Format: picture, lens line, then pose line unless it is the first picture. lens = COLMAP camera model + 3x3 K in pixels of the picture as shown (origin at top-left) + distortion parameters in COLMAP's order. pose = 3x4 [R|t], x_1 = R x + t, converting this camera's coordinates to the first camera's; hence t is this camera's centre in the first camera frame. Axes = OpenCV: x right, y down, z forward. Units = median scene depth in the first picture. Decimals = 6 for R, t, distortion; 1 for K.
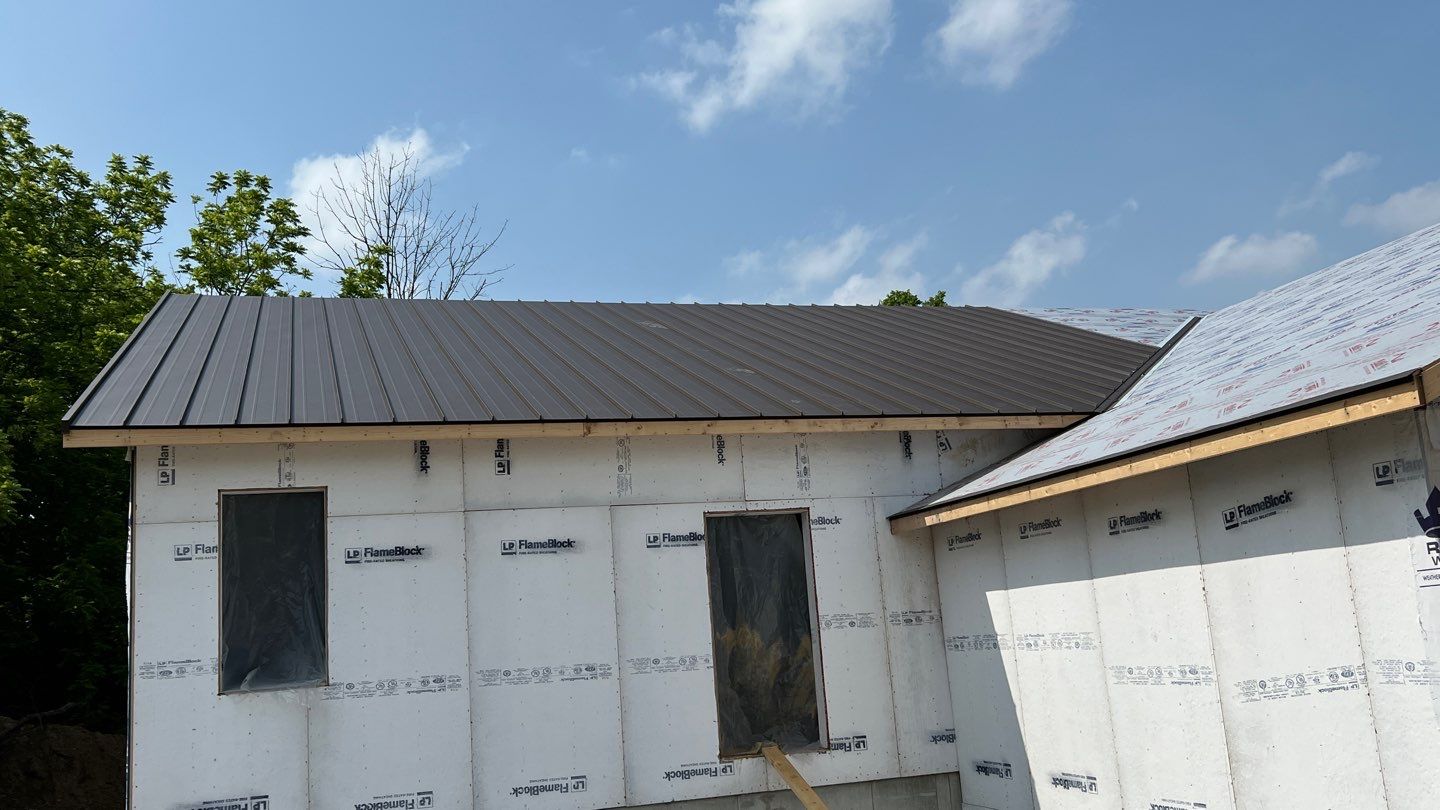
lens RADIAL K [[1289.1, 0, 713.1], [0, 1289.1, 412.8], [0, 0, 1]] dist [0.170838, -0.442666]
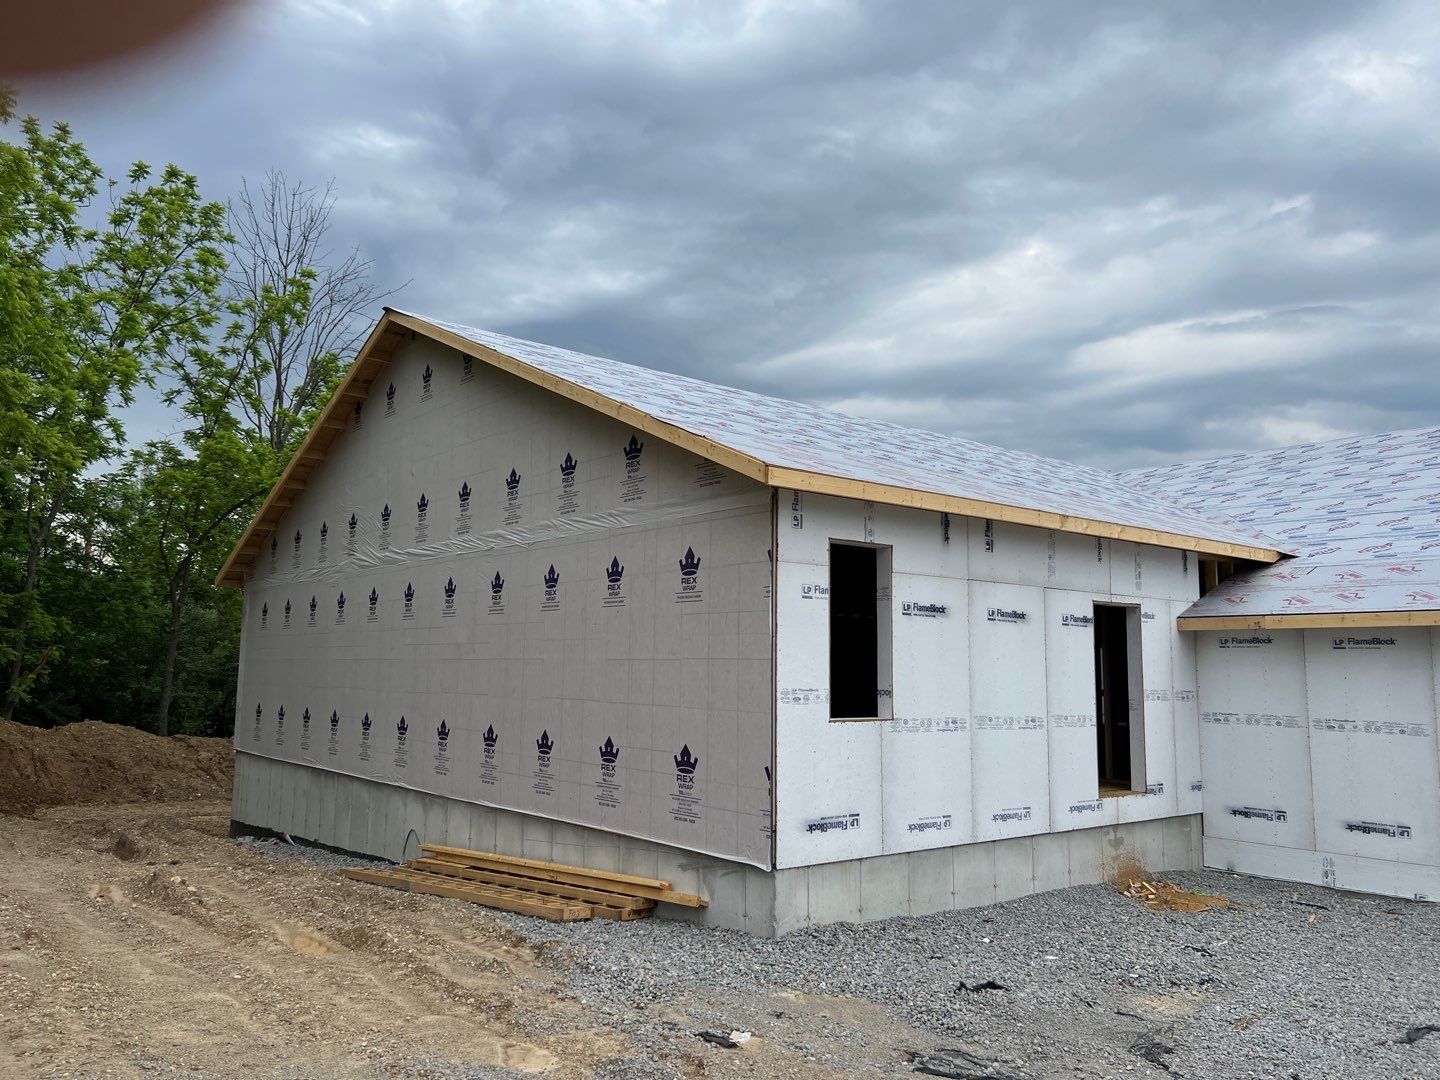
lens RADIAL K [[1102.2, 0, 703.5], [0, 1102.2, 534.2], [0, 0, 1]] dist [0.025901, -0.004013]
pose [[0.925115, 0.128616, 0.357238, -0.763489], [-0.145018, 0.989239, 0.019388, 0.050288], [-0.350901, -0.069742, 0.933812, 0.159525]]
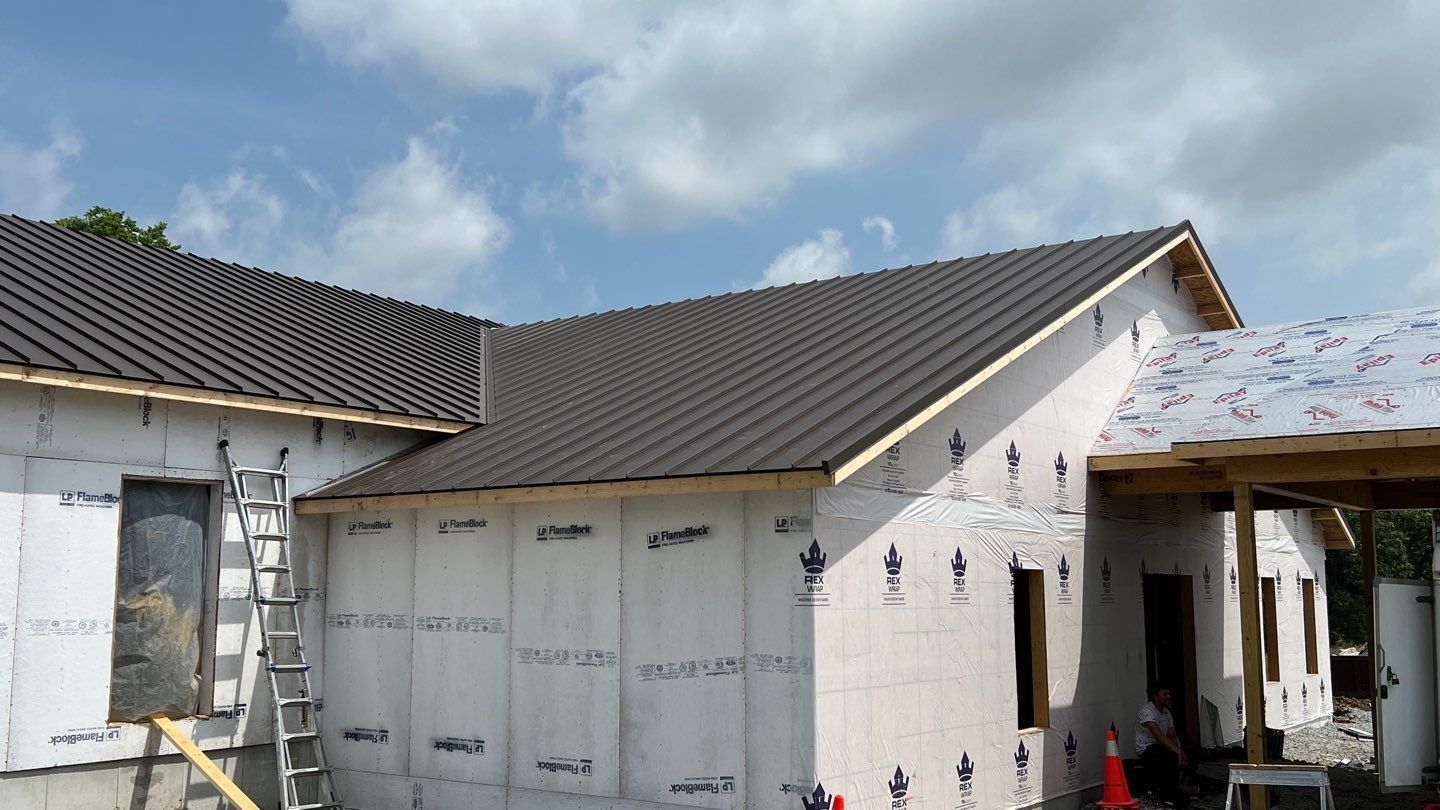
lens RADIAL K [[1401.4, 0, 720.0], [0, 1401.4, 405.0], [0, 0, 1]] dist [0.109138, -0.291934]
pose [[0.791508, 0.147529, 0.593085, -0.301646], [-0.163020, 0.986232, -0.027763, -0.018160], [-0.589015, -0.074710, 0.804661, -0.116425]]
